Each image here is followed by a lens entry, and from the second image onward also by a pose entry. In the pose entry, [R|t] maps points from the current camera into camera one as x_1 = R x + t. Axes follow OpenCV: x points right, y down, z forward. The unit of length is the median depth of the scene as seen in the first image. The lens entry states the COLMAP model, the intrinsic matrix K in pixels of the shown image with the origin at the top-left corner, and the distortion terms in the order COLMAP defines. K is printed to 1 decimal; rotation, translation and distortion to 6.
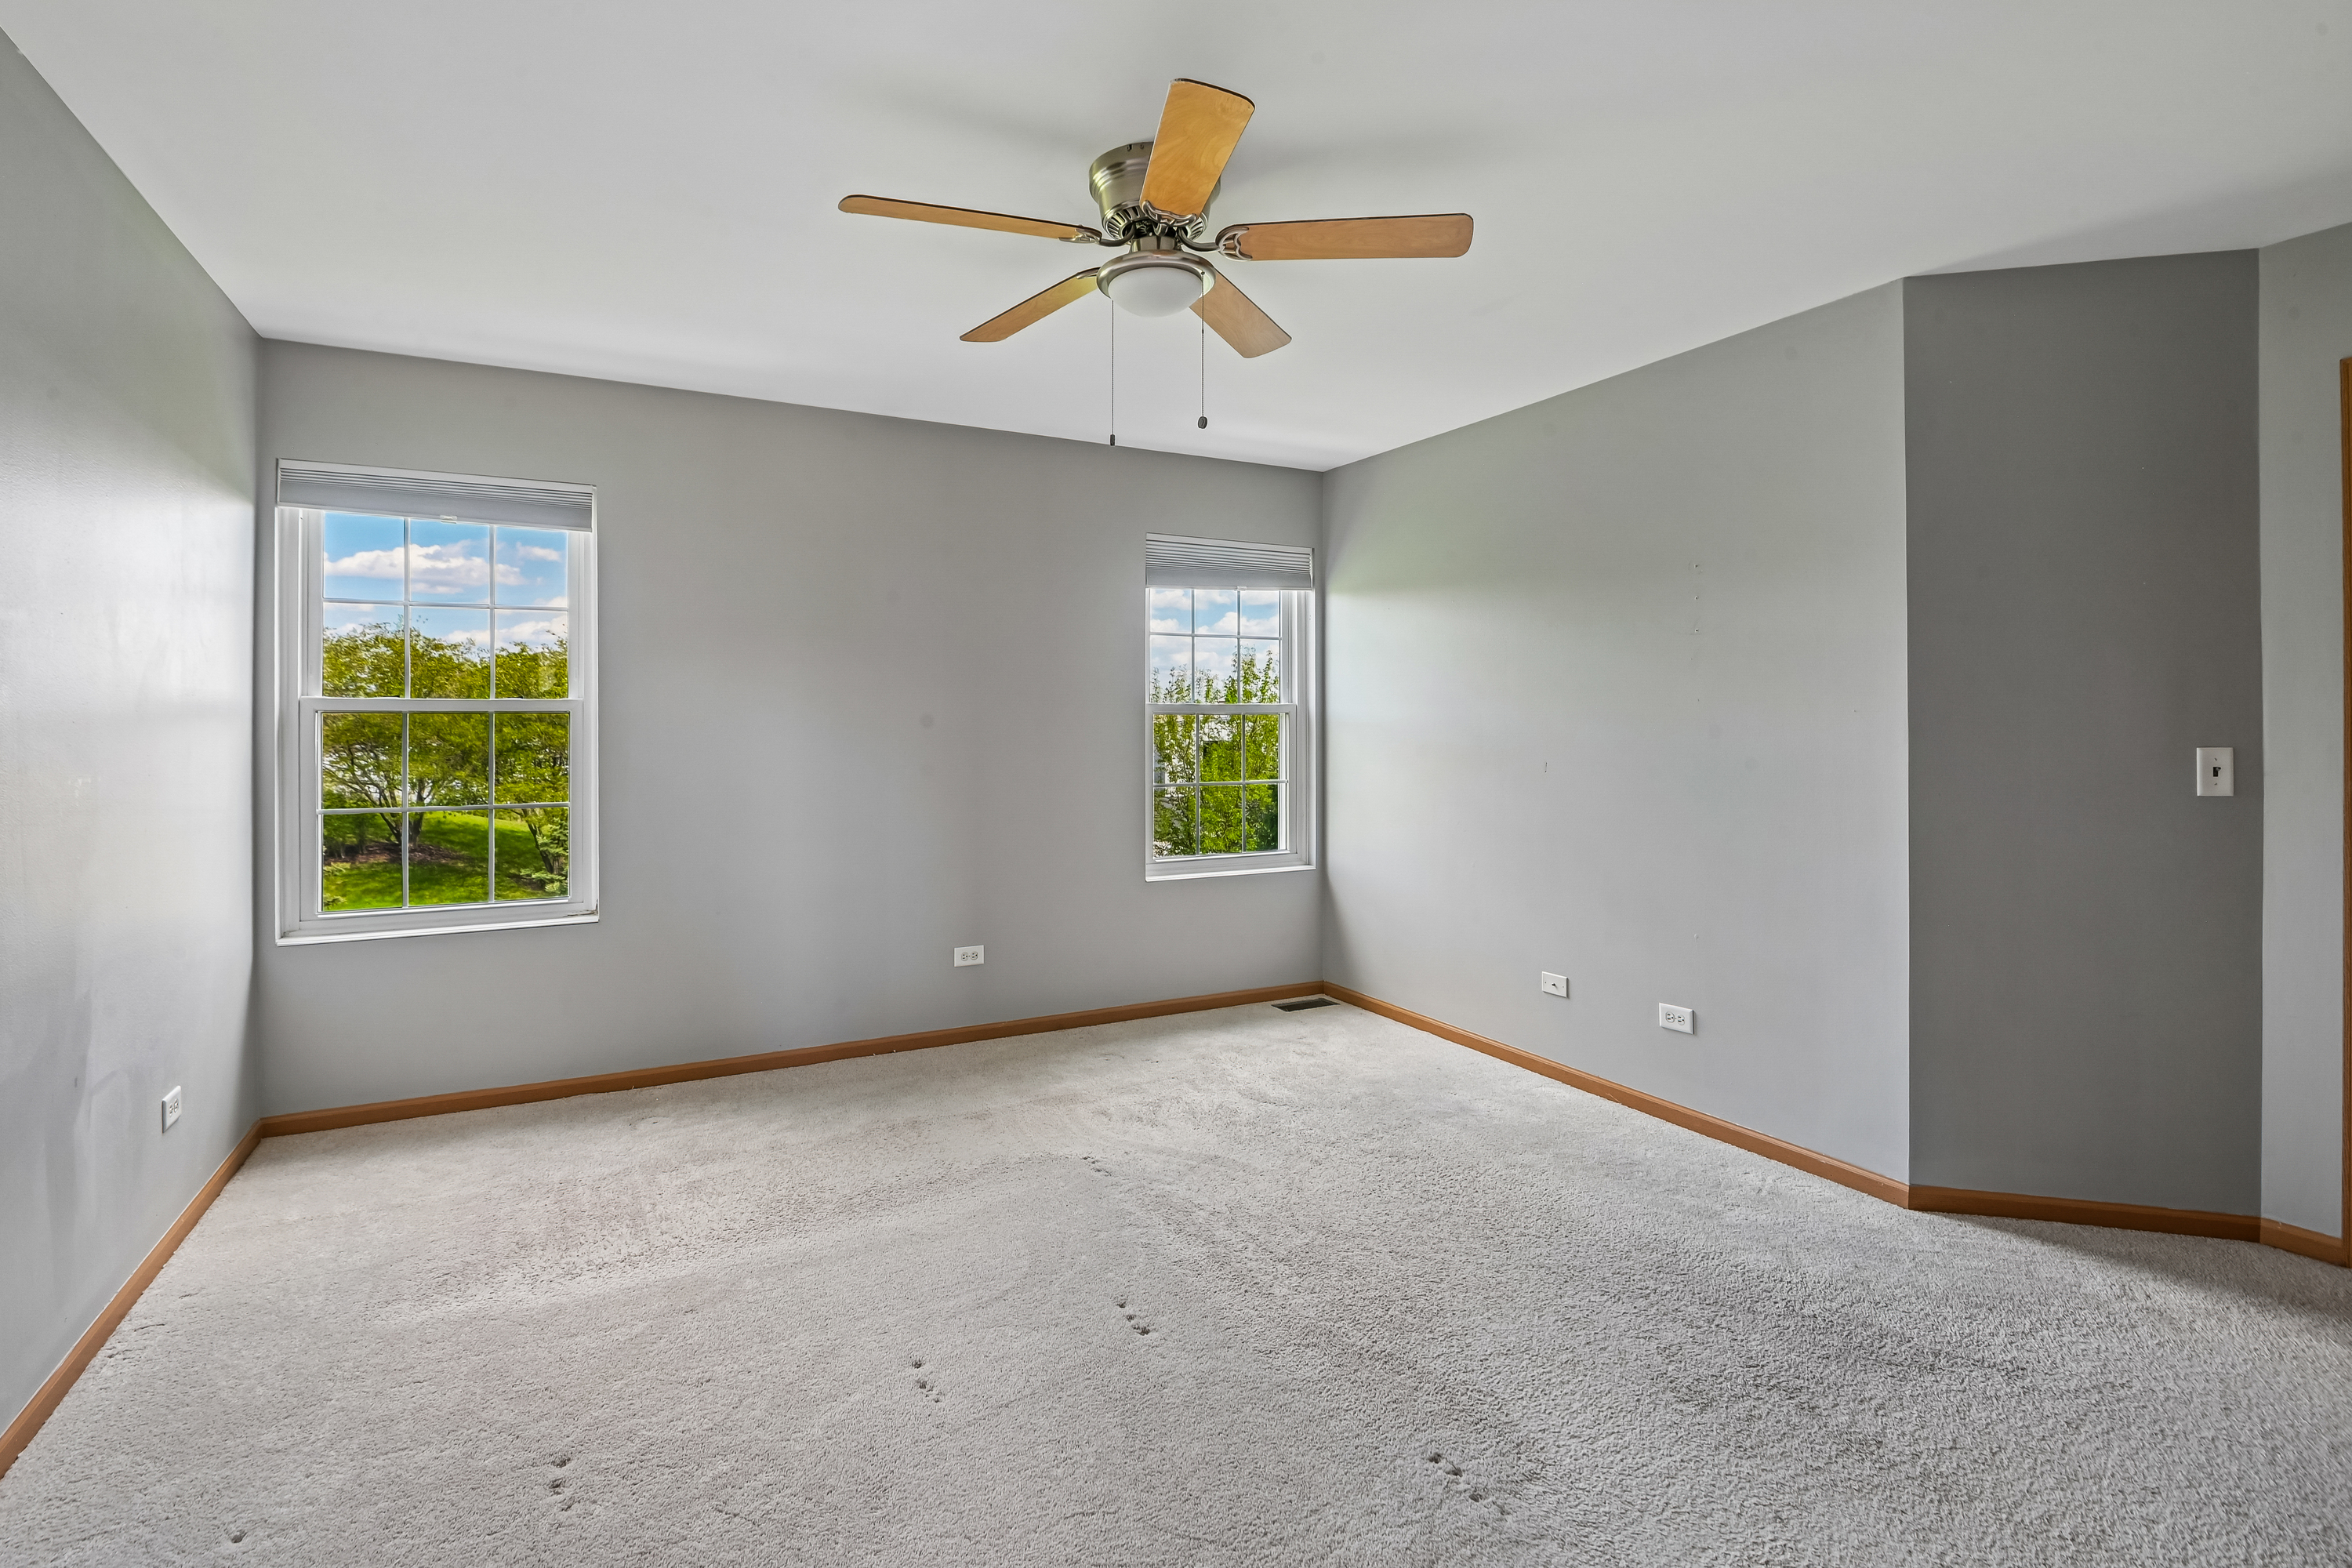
lens RADIAL K [[1095.5, 0, 1163.9], [0, 1095.5, 742.5], [0, 0, 1]] dist [-0.010843, -0.000549]
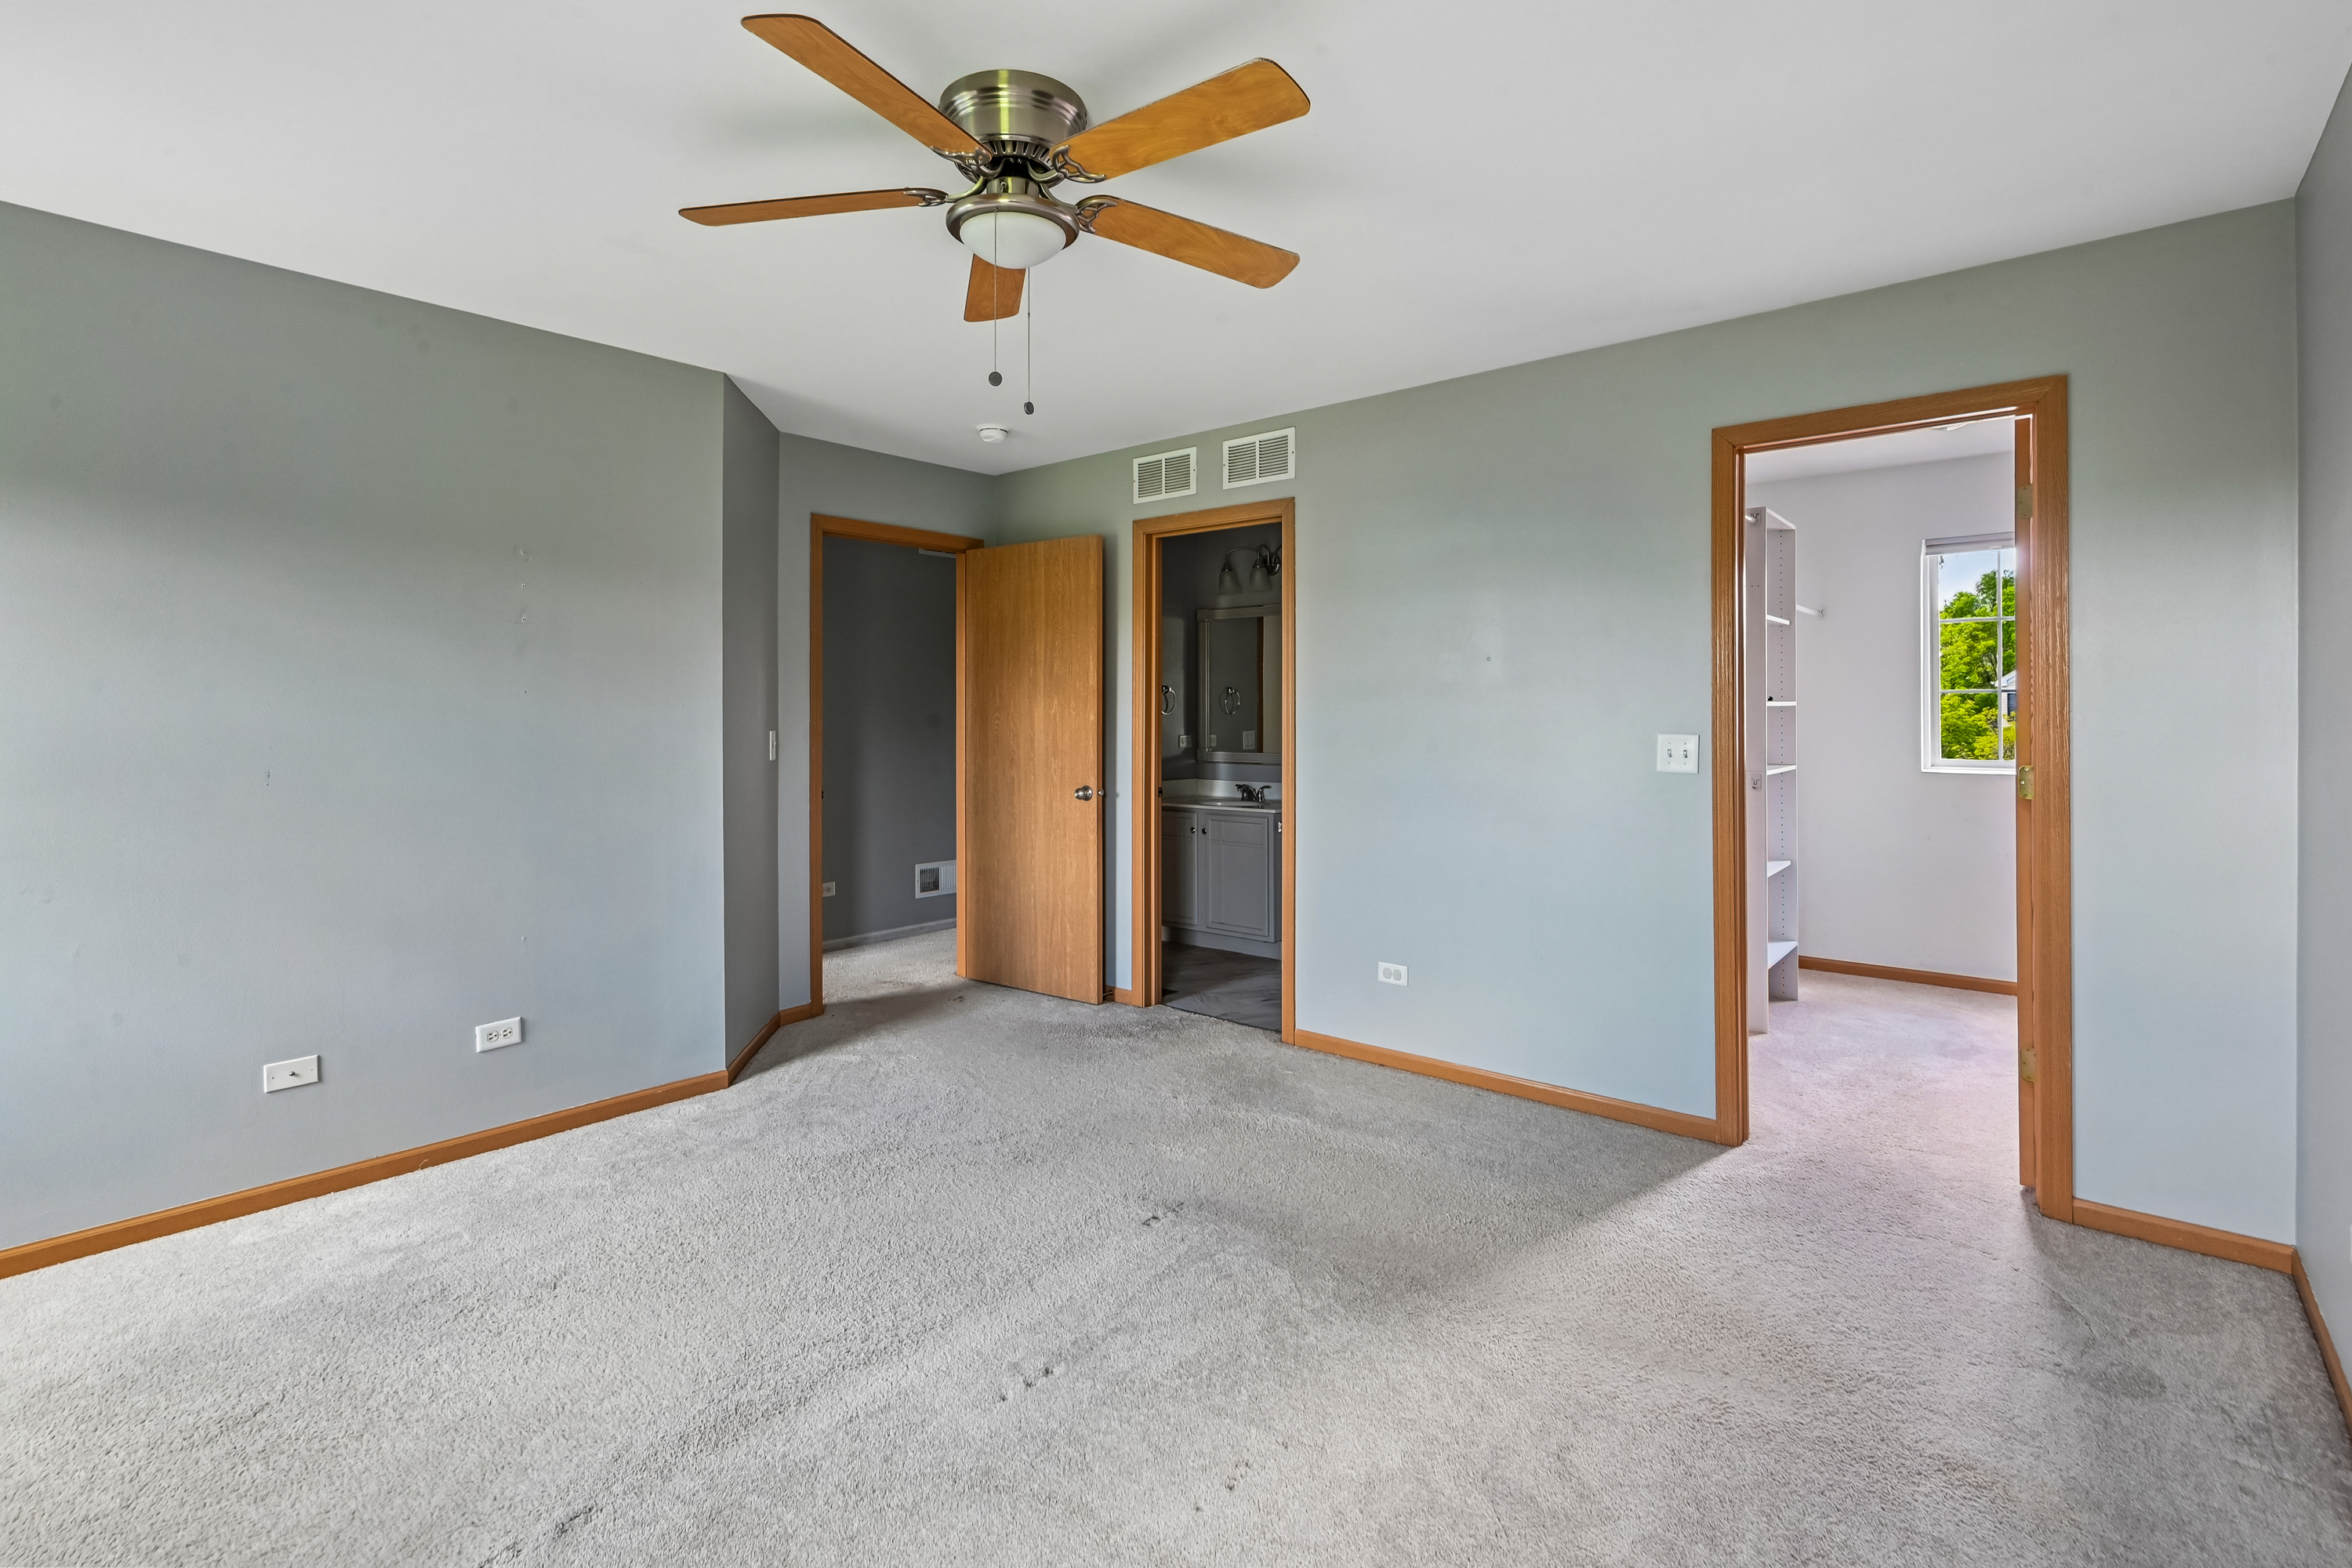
lens RADIAL K [[1095.5, 0, 1163.9], [0, 1095.5, 742.5], [0, 0, 1]] dist [-0.010843, -0.000549]
pose [[-0.354659, -0.025130, 0.934658, -0.606656], [0.018768, 0.999246, 0.033988, -0.016426], [-0.934807, 0.029596, -0.353920, 0.816246]]
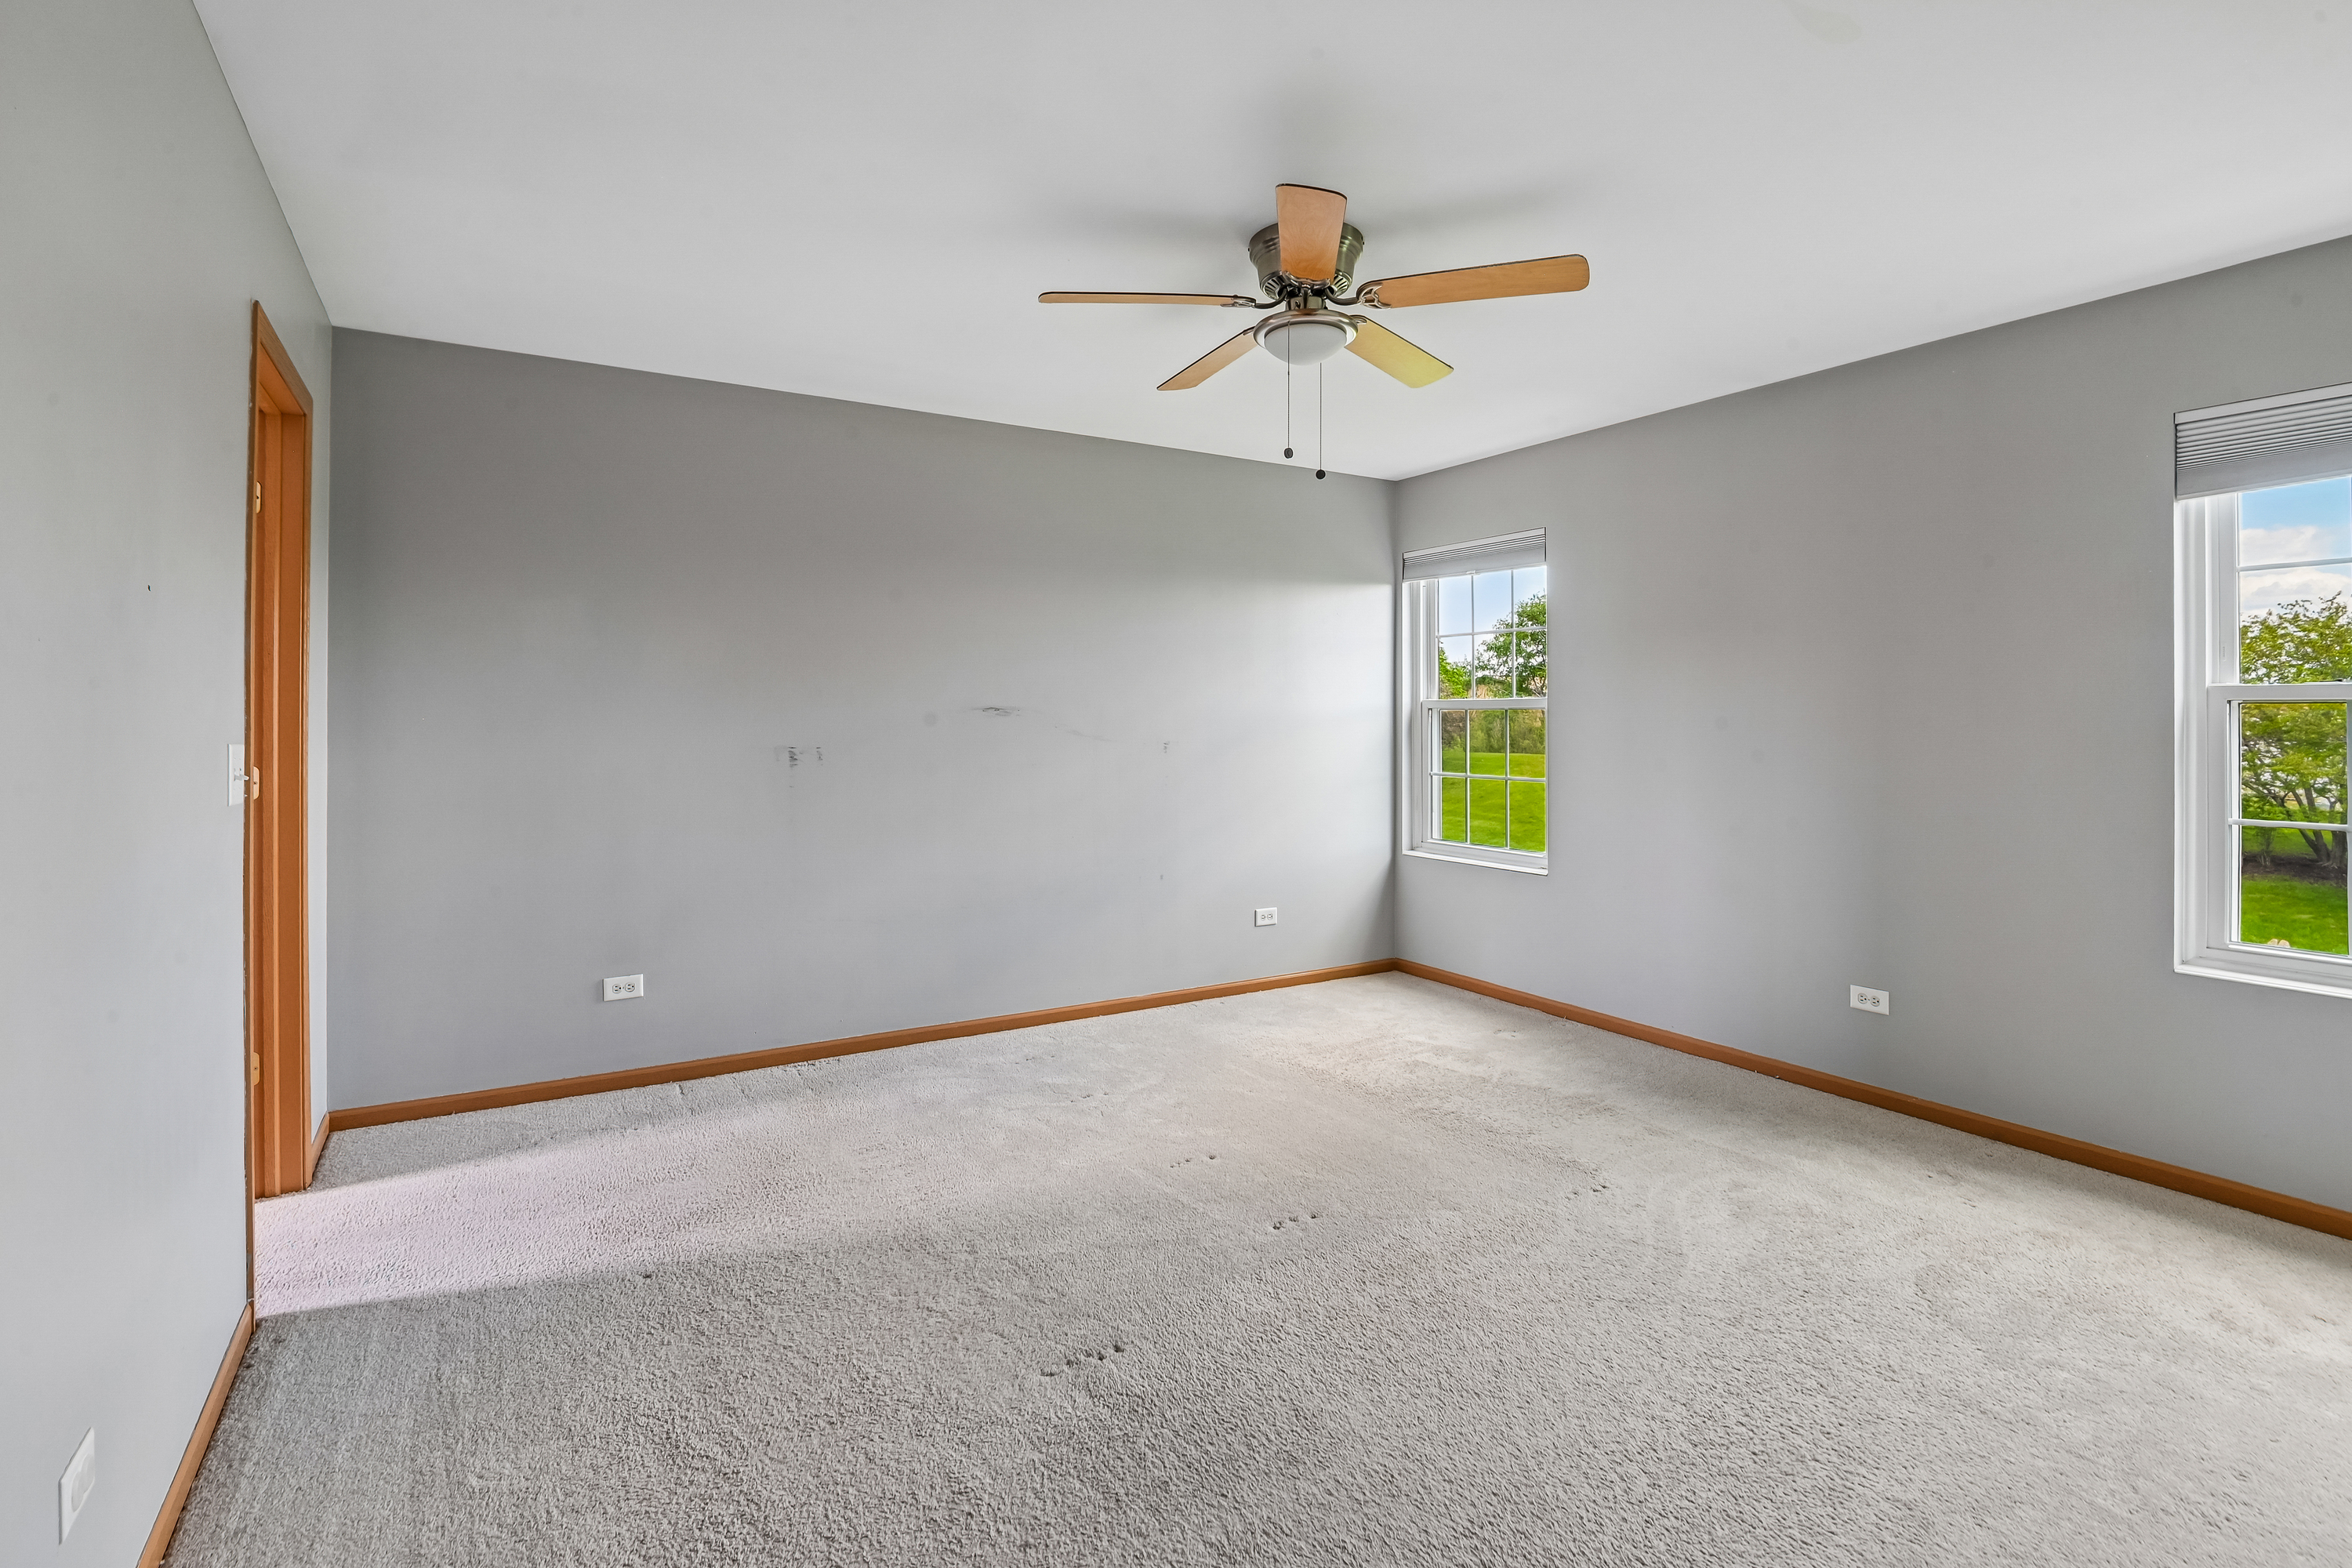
lens RADIAL K [[1095.5, 0, 1163.9], [0, 1095.5, 742.5], [0, 0, 1]] dist [-0.010843, -0.000549]
pose [[0.053041, 0.019413, -0.998404, 0.767883], [-0.018820, 0.999653, 0.018437, -0.003109], [0.998415, 0.017812, 0.053388, 0.538916]]
